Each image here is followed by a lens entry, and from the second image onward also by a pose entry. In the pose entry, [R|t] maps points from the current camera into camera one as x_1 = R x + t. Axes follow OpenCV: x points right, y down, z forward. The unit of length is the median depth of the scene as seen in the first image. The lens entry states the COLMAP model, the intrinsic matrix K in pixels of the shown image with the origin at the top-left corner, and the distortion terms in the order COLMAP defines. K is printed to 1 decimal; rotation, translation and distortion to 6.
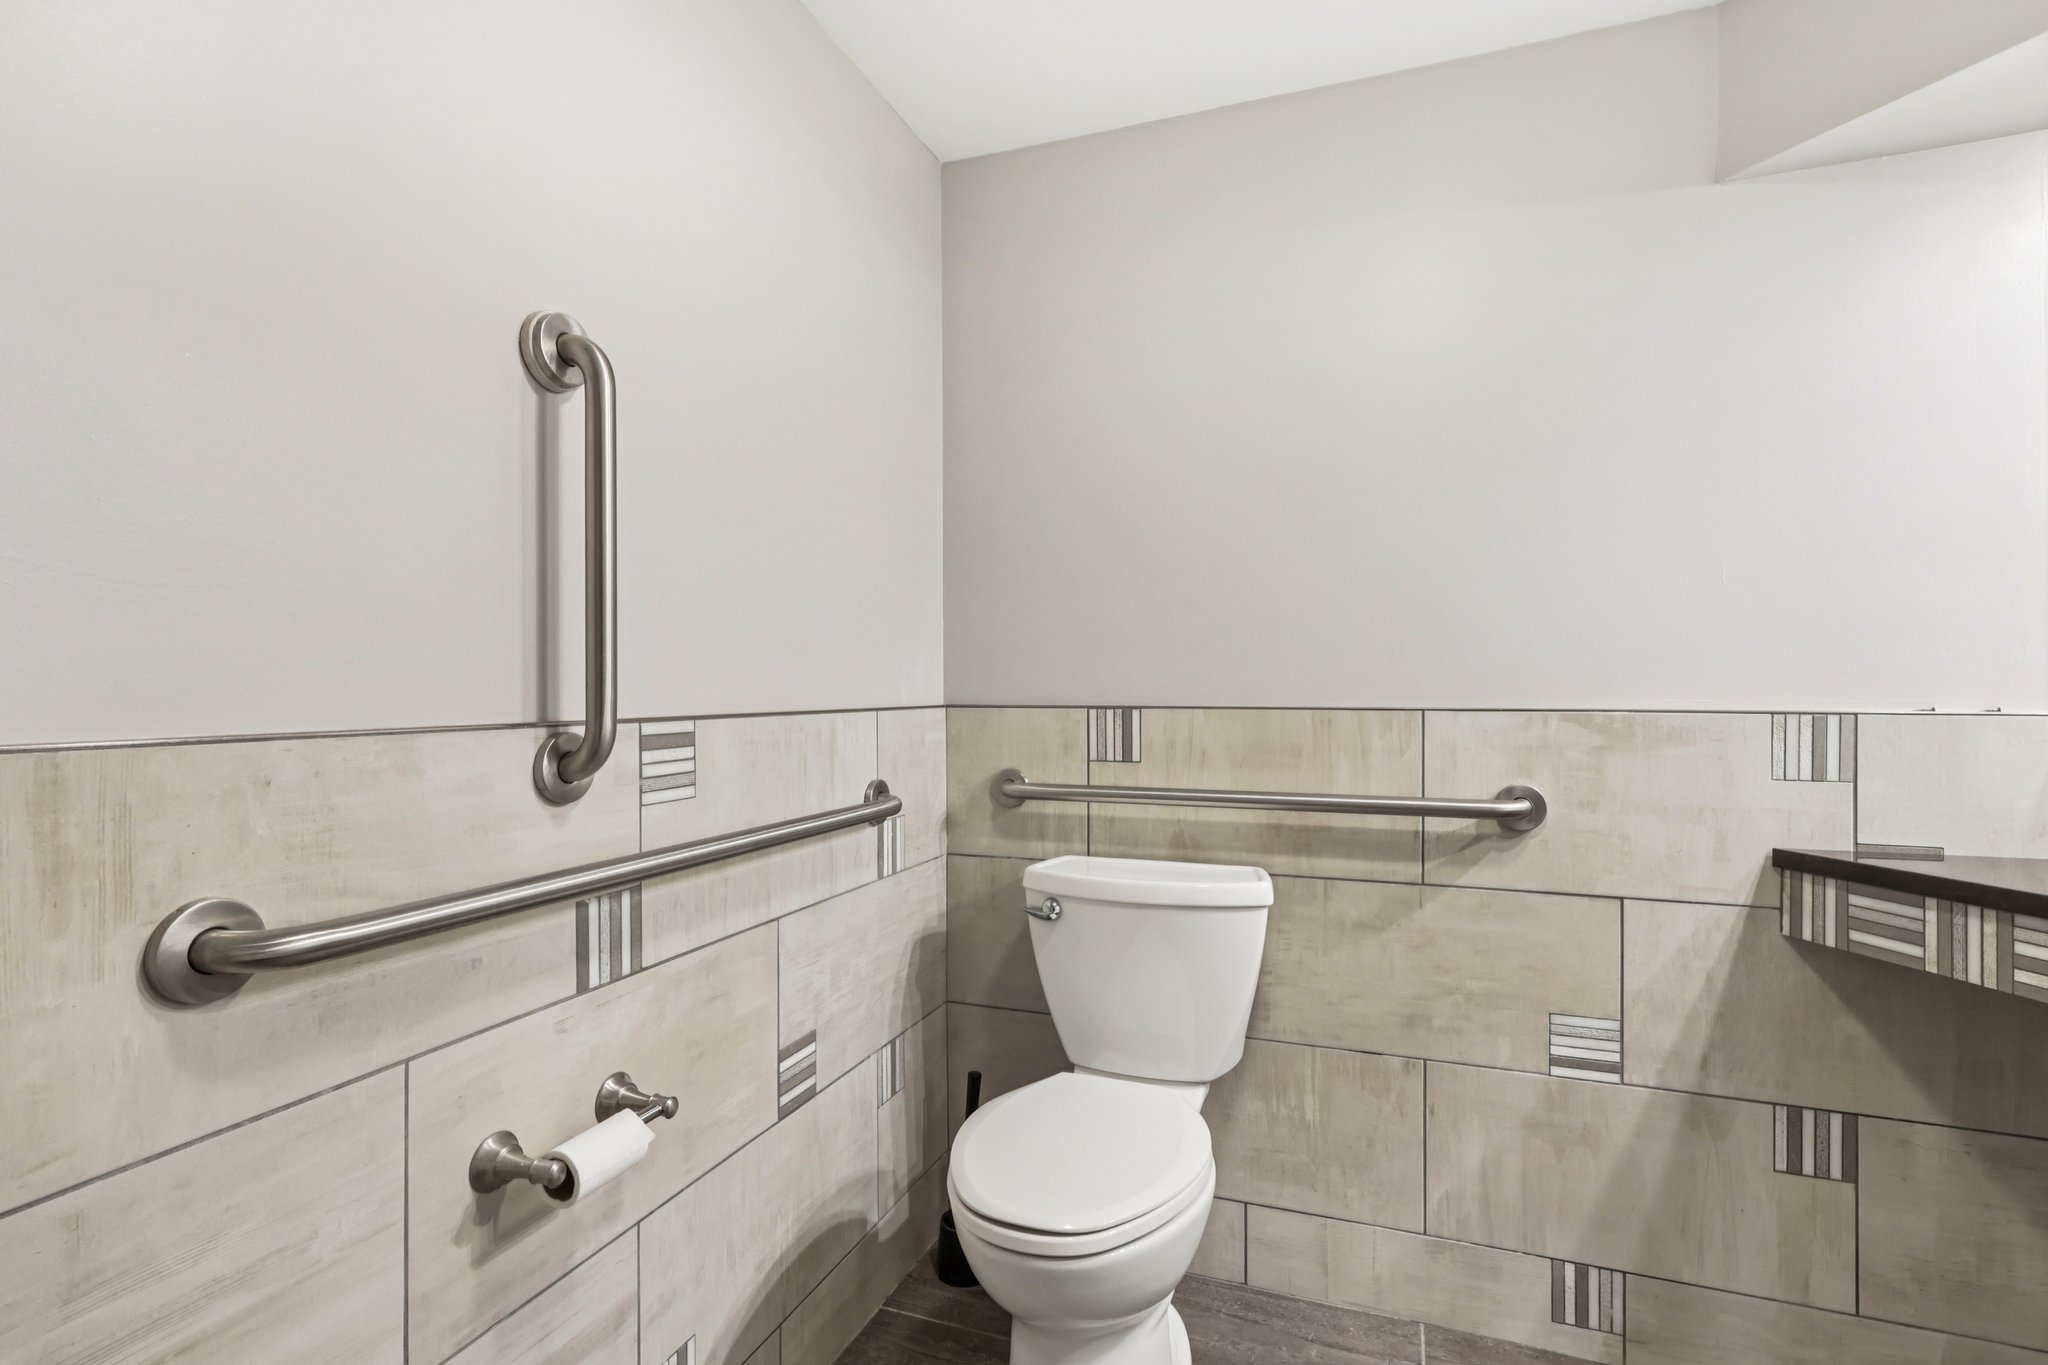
lens RADIAL K [[985.3, 0, 1008.2], [0, 985.3, 679.1], [0, 0, 1]] dist [0.000864, 0.000583]
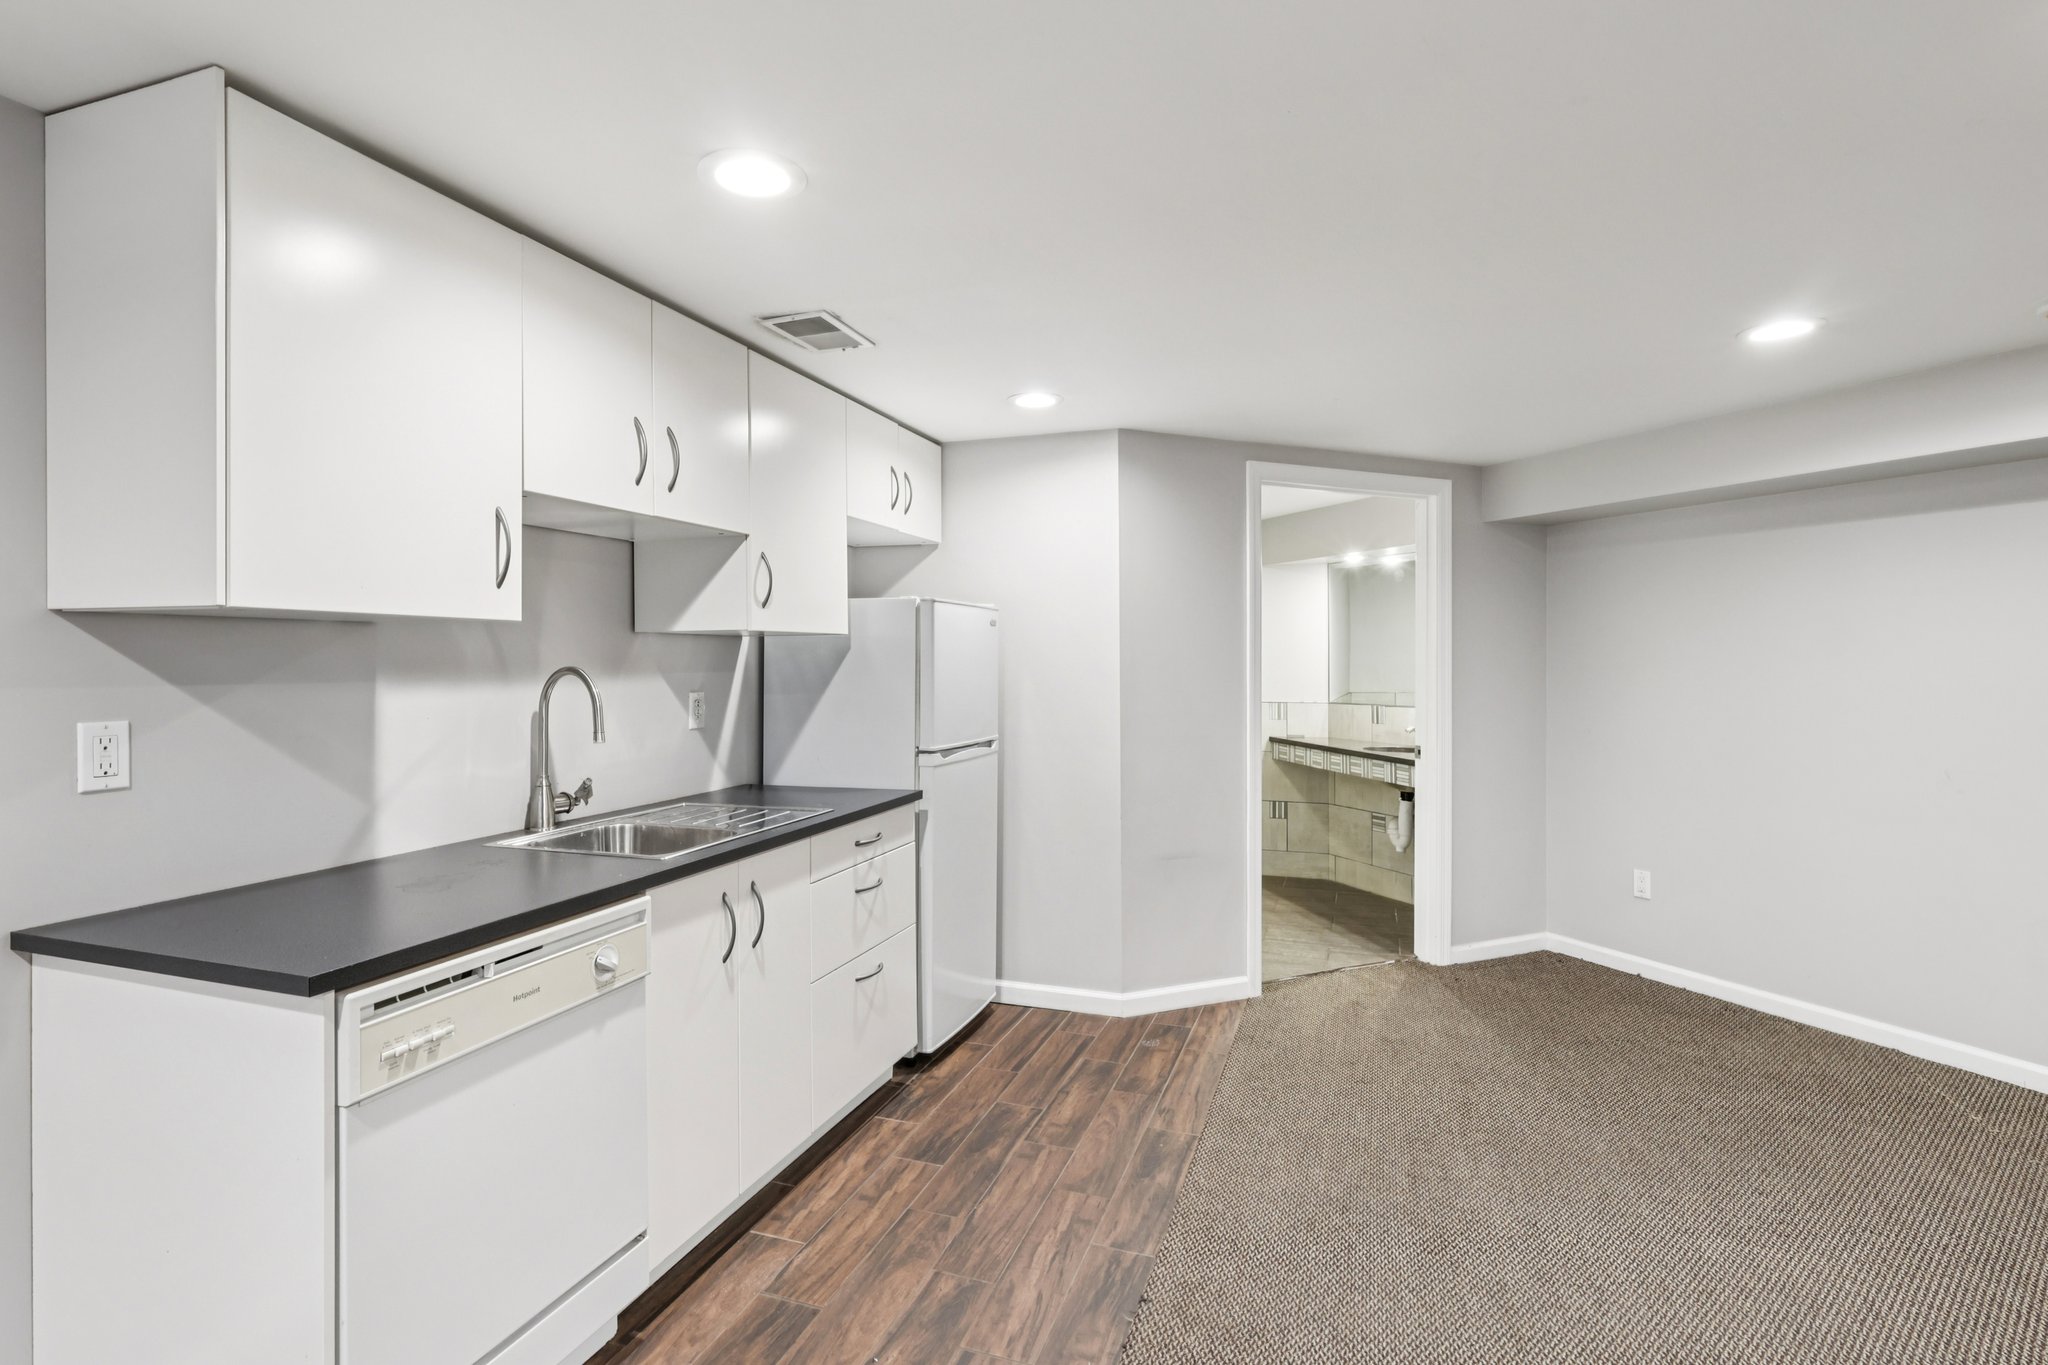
lens RADIAL K [[991.1, 0, 1016.1], [0, 991.1, 668.8], [0, 0, 1]] dist [-0.000404, 0.000522]
pose [[0.999838, -0.002053, 0.017870, -0.300501], [0.001799, 0.999897, 0.014223, -0.151729], [-0.017898, -0.014189, 0.999739, -2.810050]]
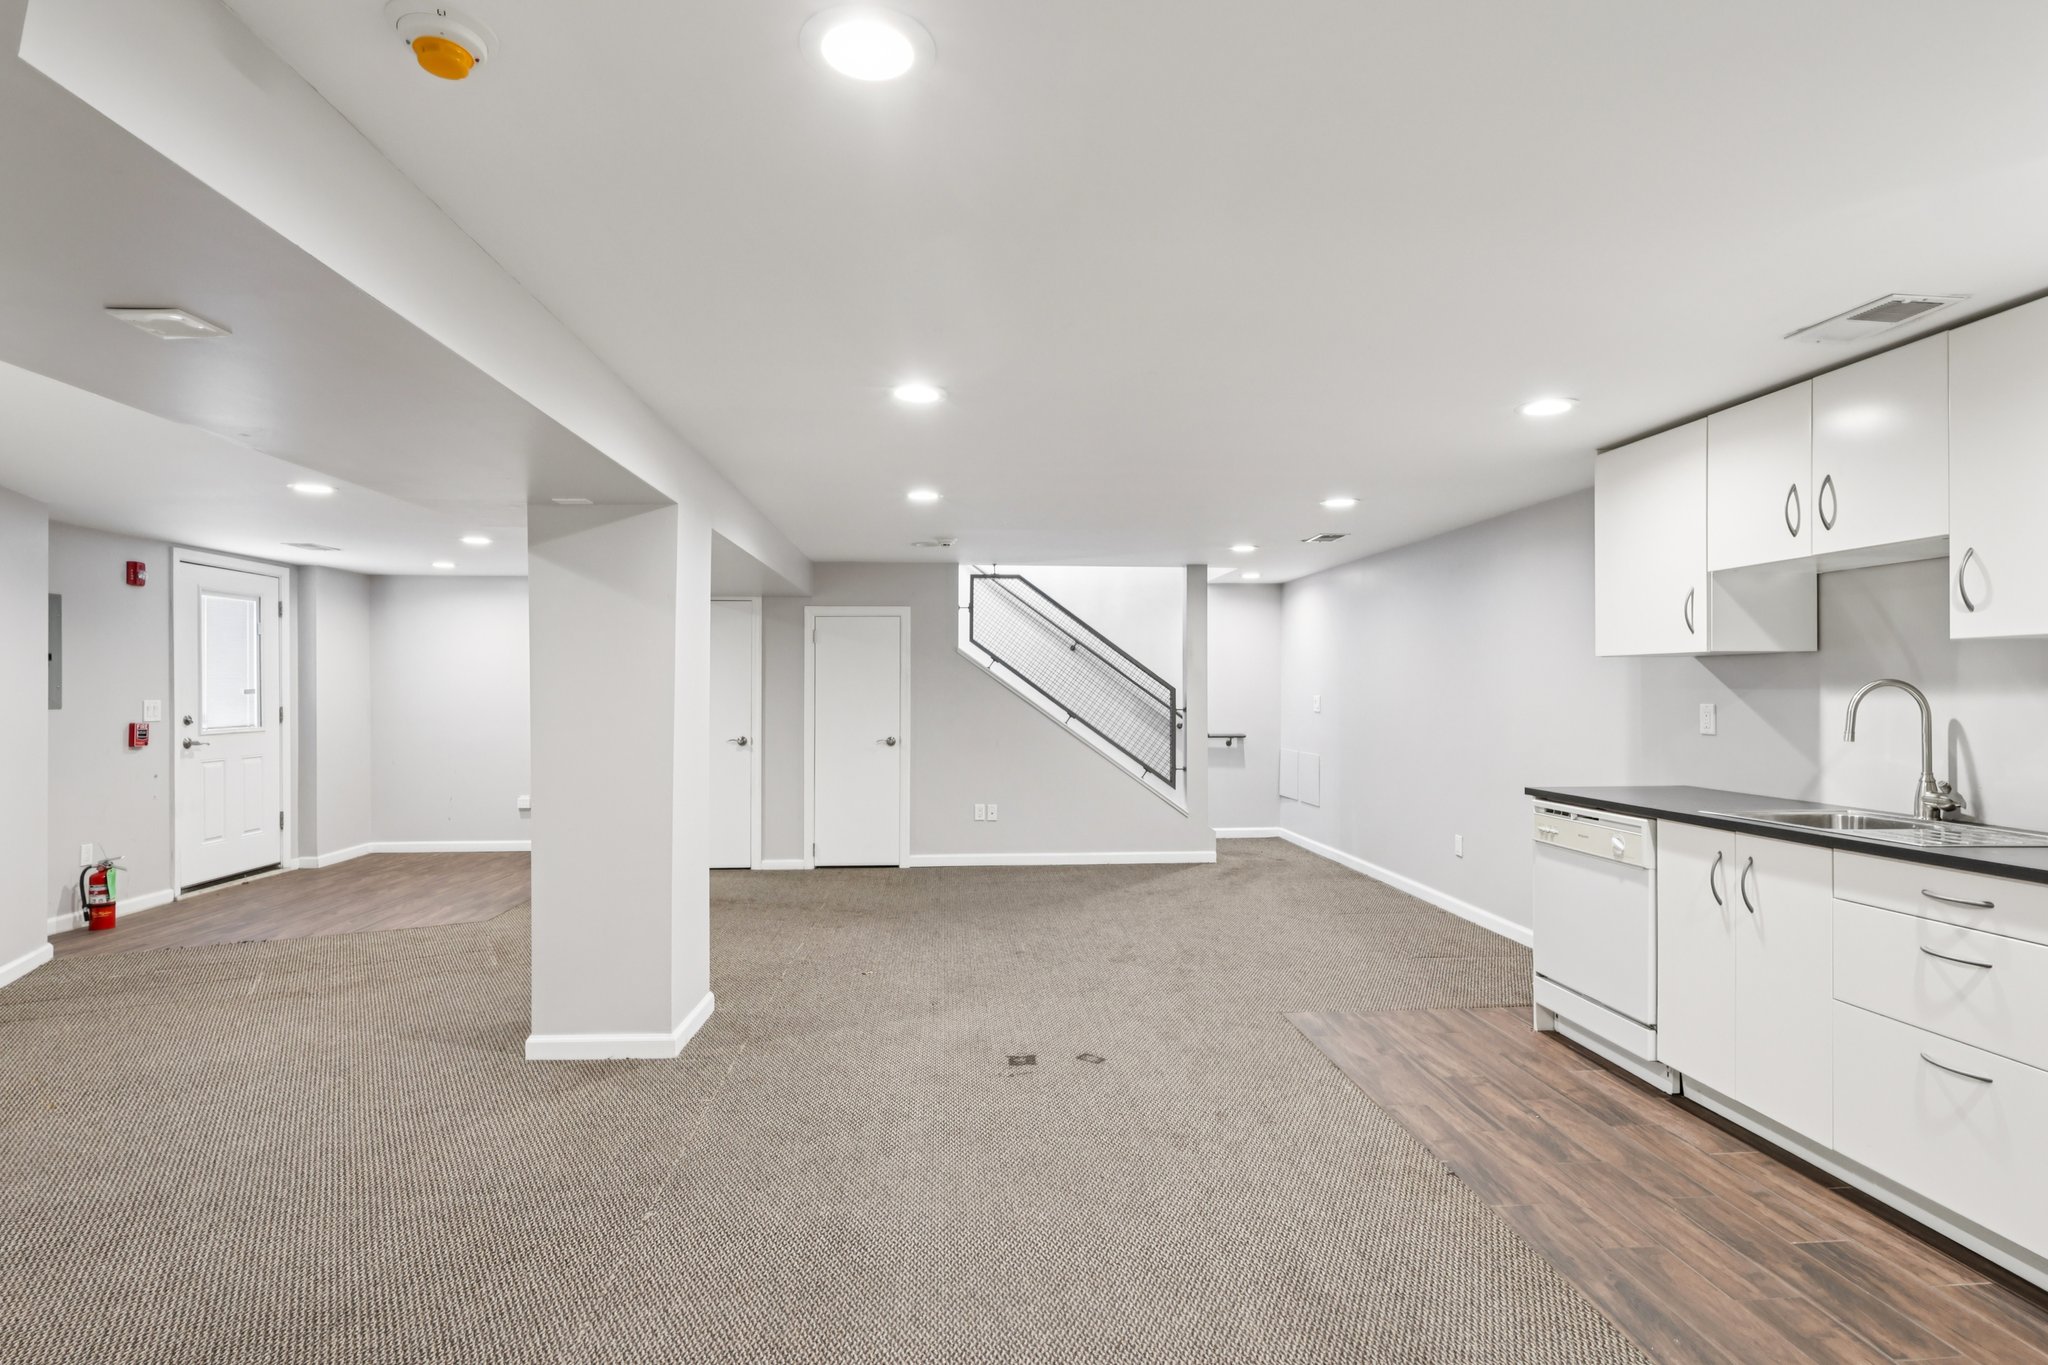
lens RADIAL K [[985.3, 0, 1008.2], [0, 985.3, 679.1], [0, 0, 1]] dist [0.000864, 0.000583]
pose [[-0.907805, -0.004365, -0.419370, 1.259882], [0.001588, 0.999903, -0.013844, -0.113456], [0.419390, -0.013234, -0.907710, -0.329718]]
